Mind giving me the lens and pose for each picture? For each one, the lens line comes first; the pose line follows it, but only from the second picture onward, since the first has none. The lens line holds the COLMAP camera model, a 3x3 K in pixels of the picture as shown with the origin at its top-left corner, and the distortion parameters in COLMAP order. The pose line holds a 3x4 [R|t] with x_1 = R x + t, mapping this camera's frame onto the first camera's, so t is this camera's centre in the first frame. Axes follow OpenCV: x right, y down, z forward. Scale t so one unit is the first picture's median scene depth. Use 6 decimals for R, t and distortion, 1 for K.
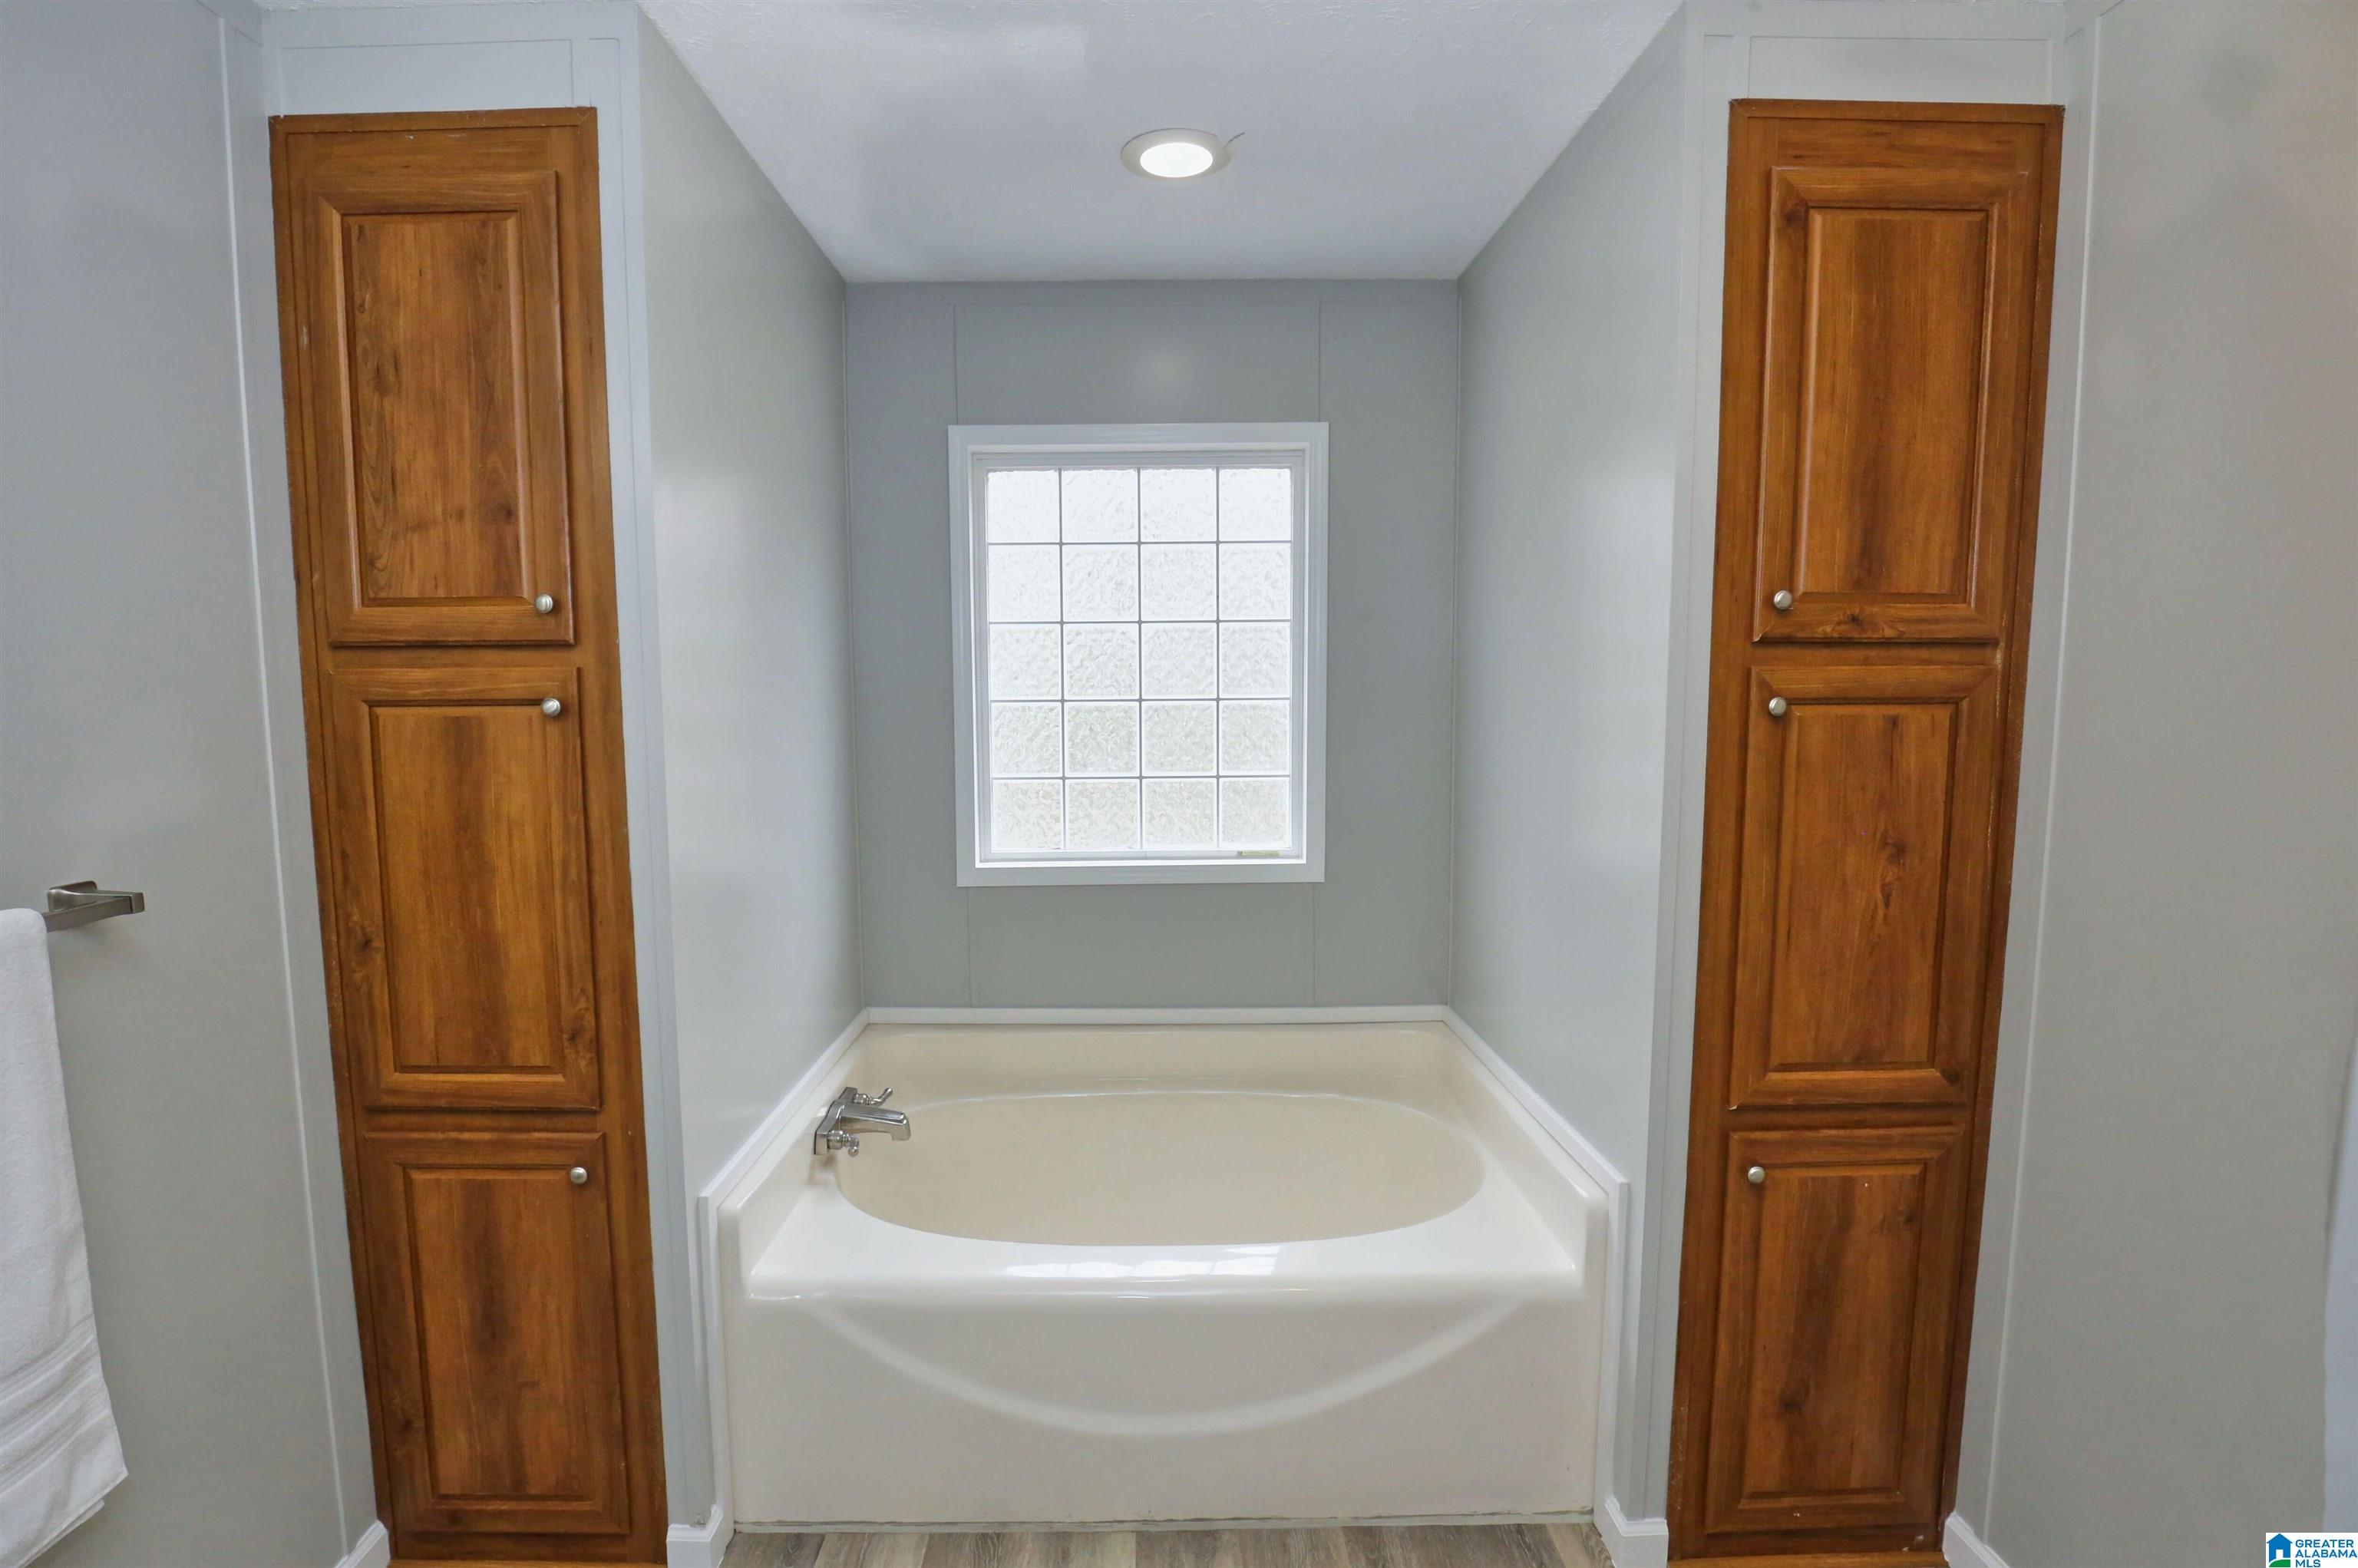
lens RADIAL K [[1118.8, 0, 1143.6], [0, 1118.8, 785.8], [0, 0, 1]] dist [-0.029966, -0.000134]
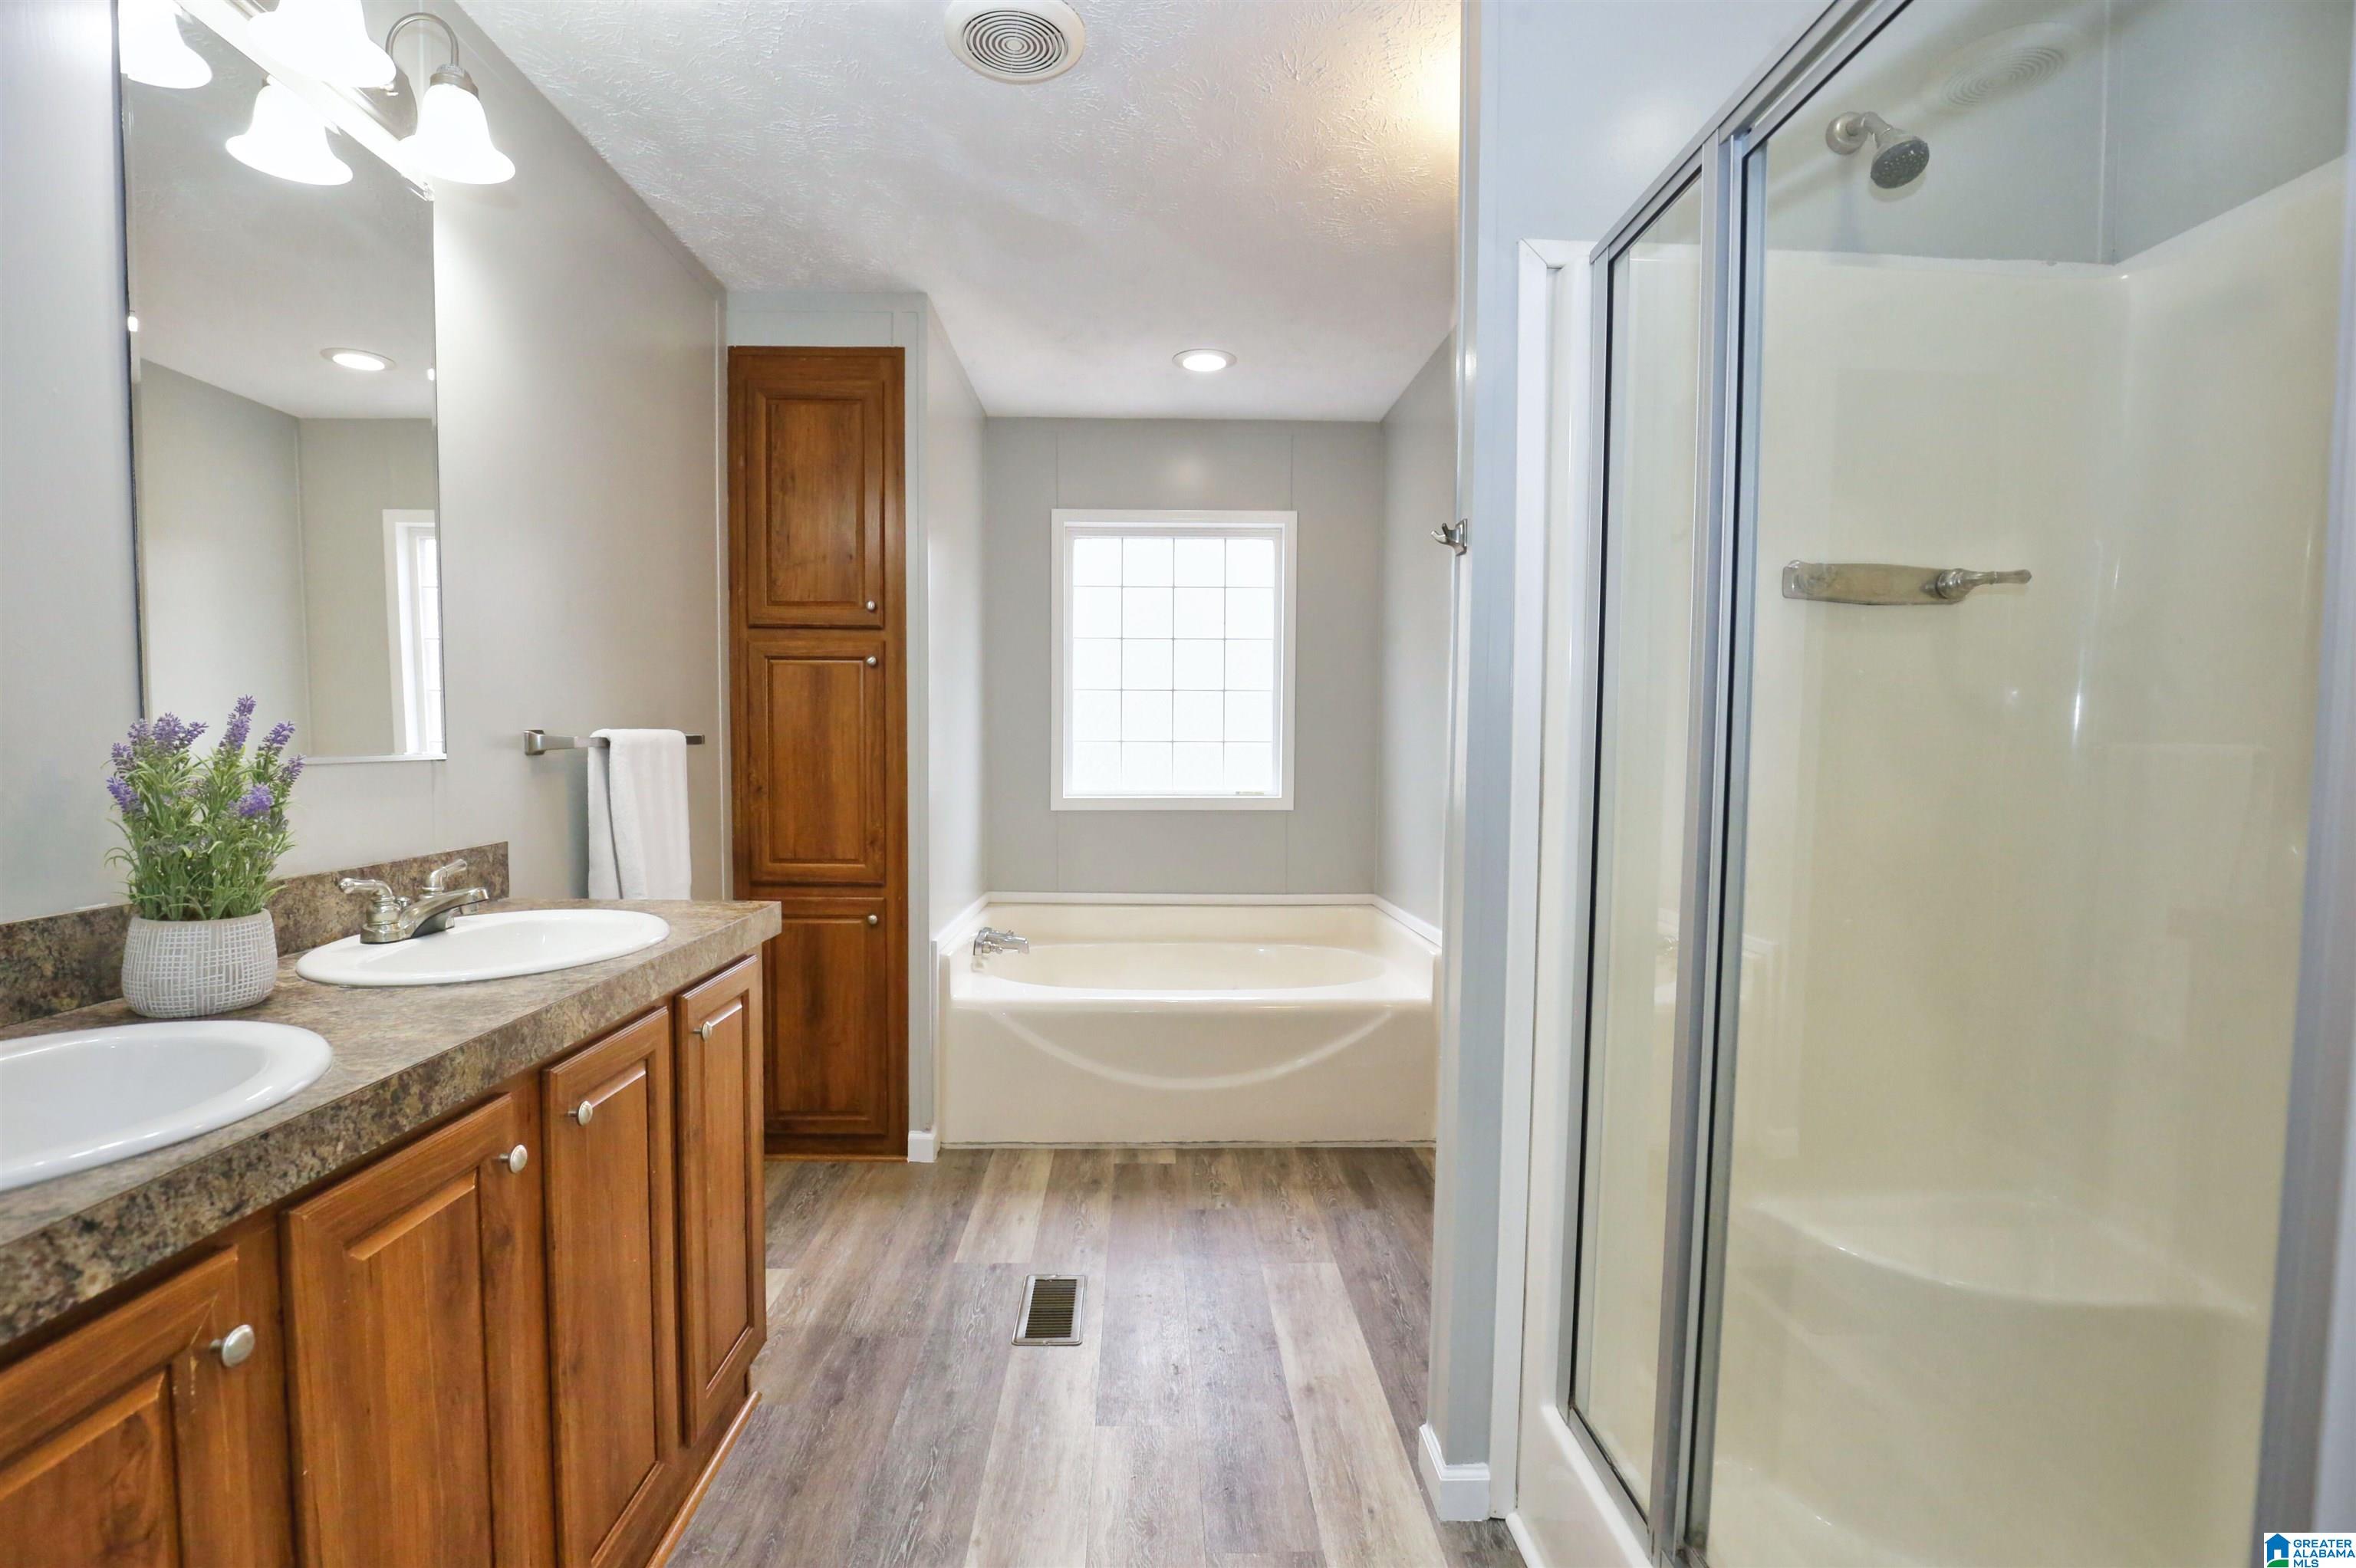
lens RADIAL K [[1112.0, 0, 1166.9], [0, 1112.0, 797.4], [0, 0, 1]] dist [-0.031952, 0.005264]
pose [[0.999697, 0.011934, 0.021528, -0.068923], [-0.011012, 0.999038, -0.042445, 0.219379], [-0.022014, 0.042195, 0.998867, -0.819189]]
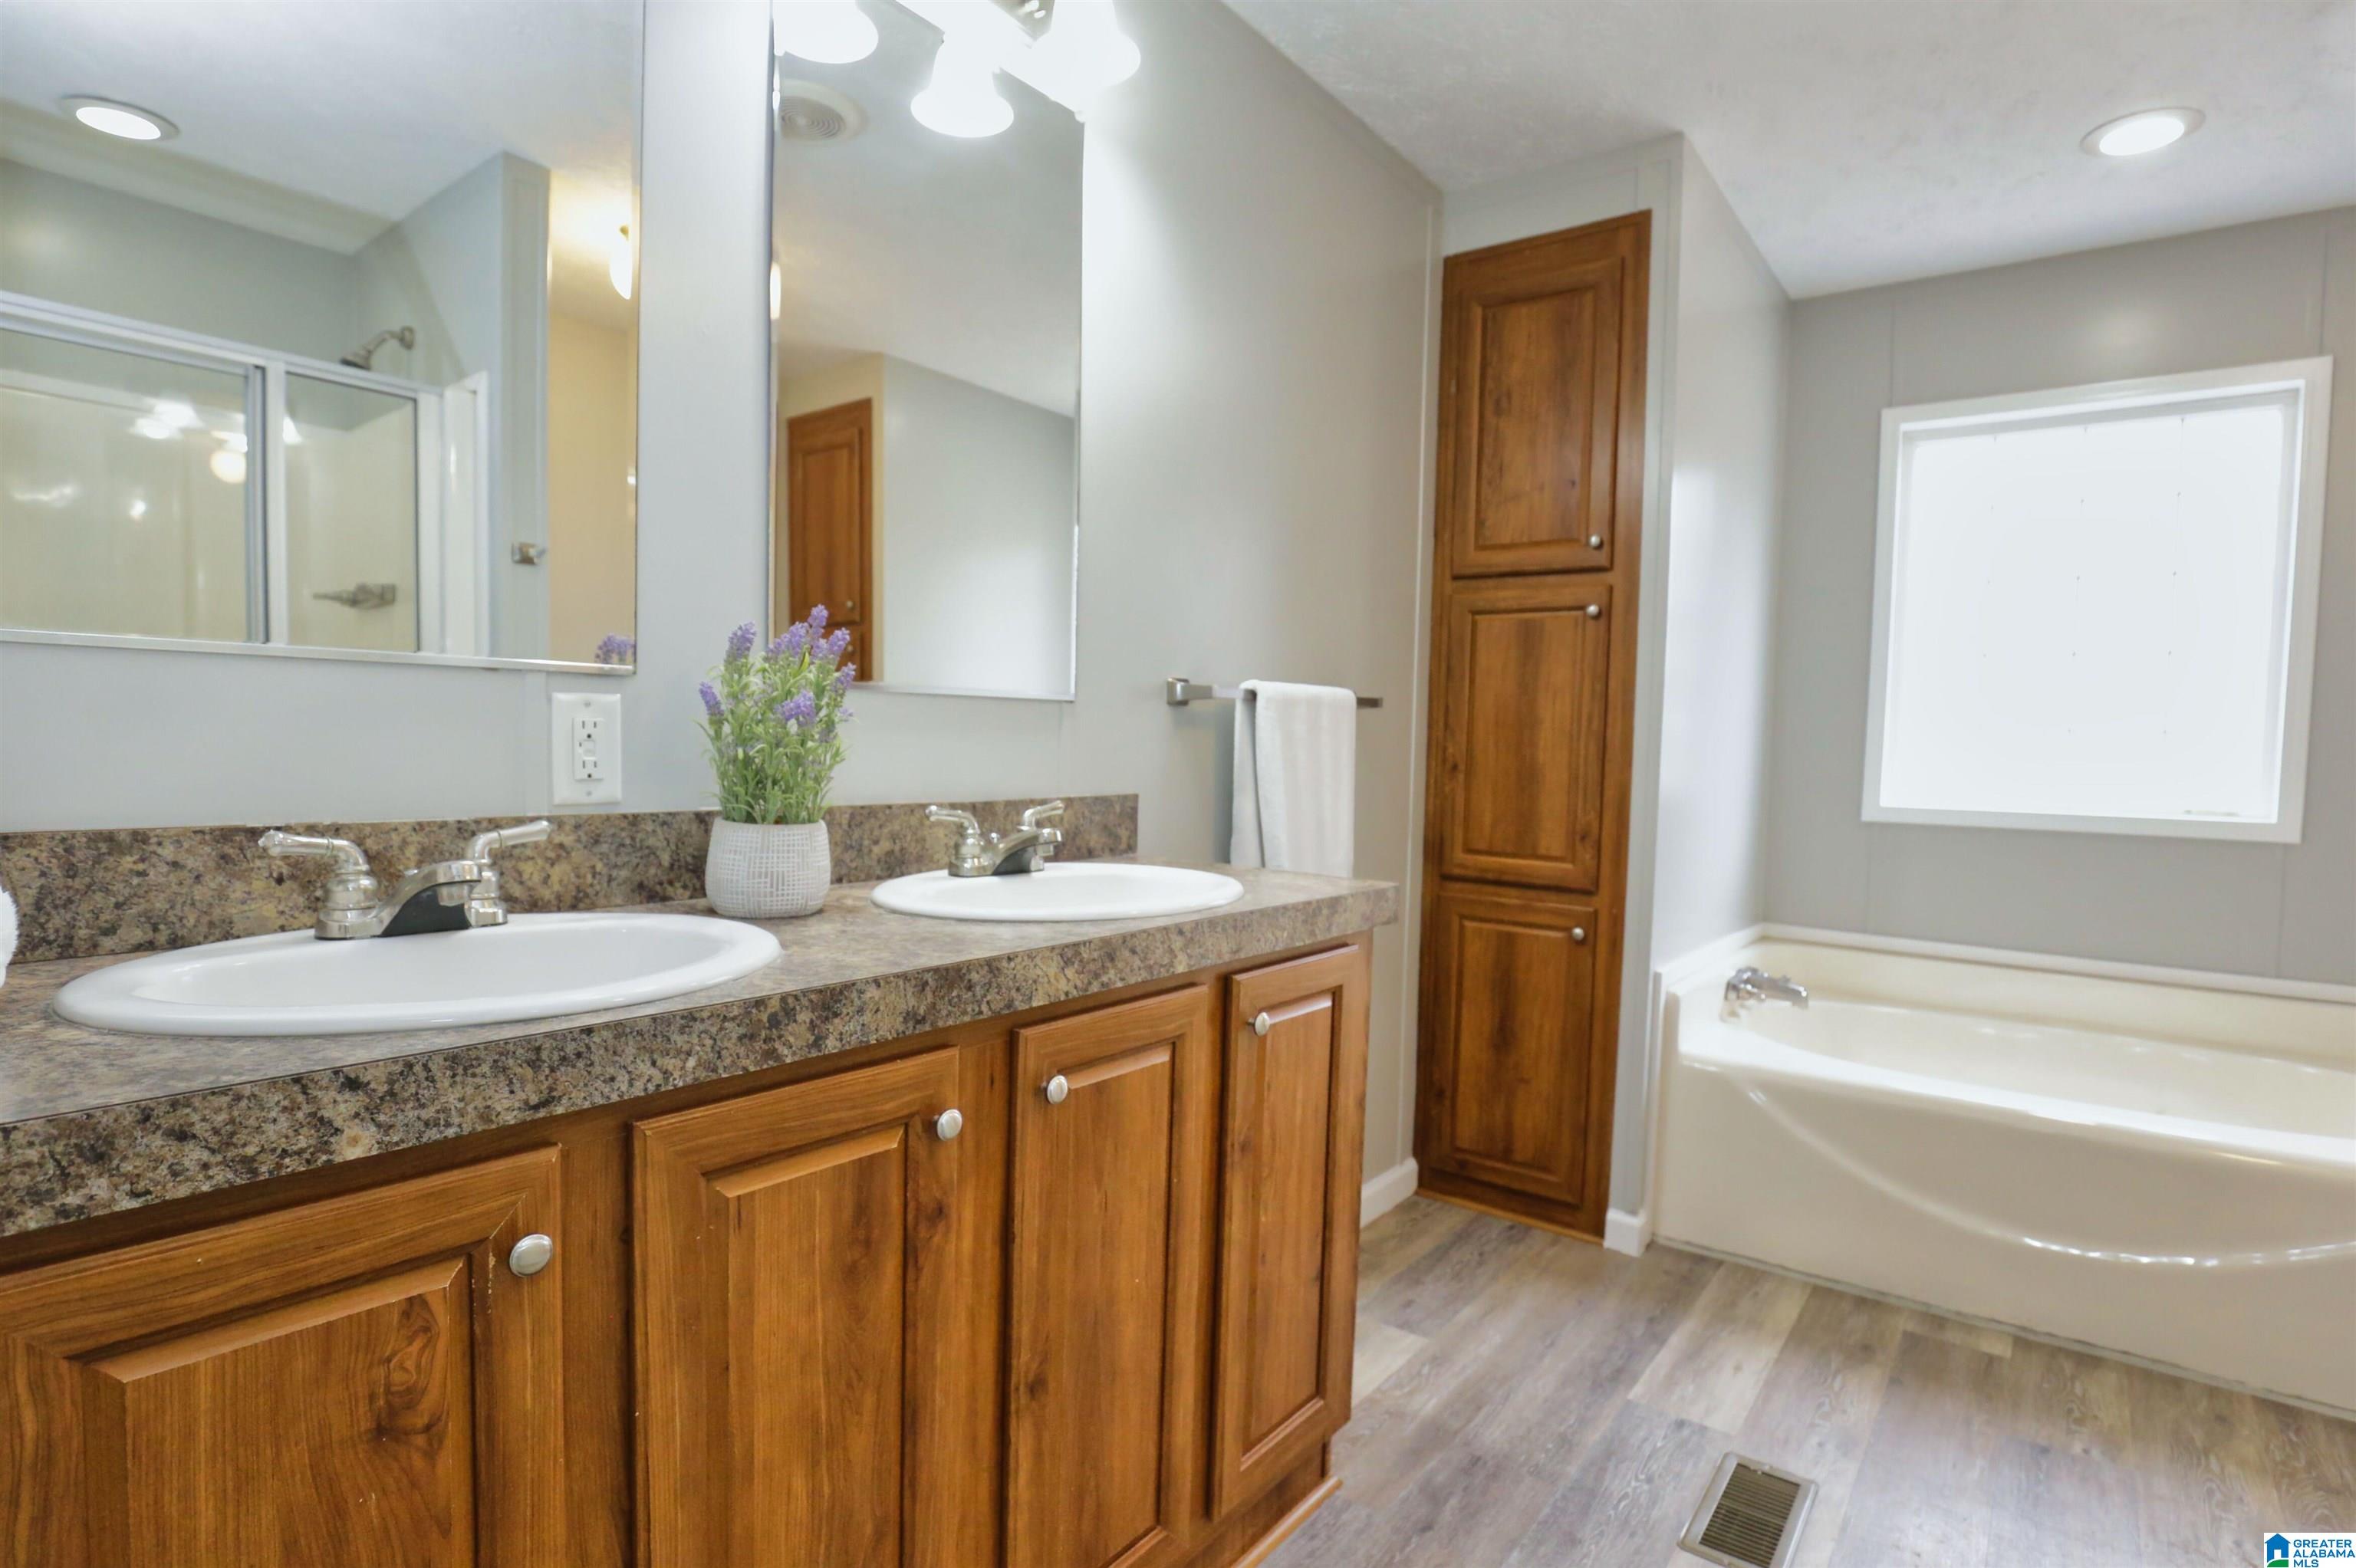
lens RADIAL K [[1196.4, 0, 1170.3], [0, 1196.4, 798.2], [0, 0, 1]] dist [-0.039591, 0.008619]
pose [[0.789702, 0.058875, -0.610659, 0.009611], [-0.089977, 0.995736, -0.020357, 0.249834], [0.606857, 0.071021, 0.791632, -0.560368]]
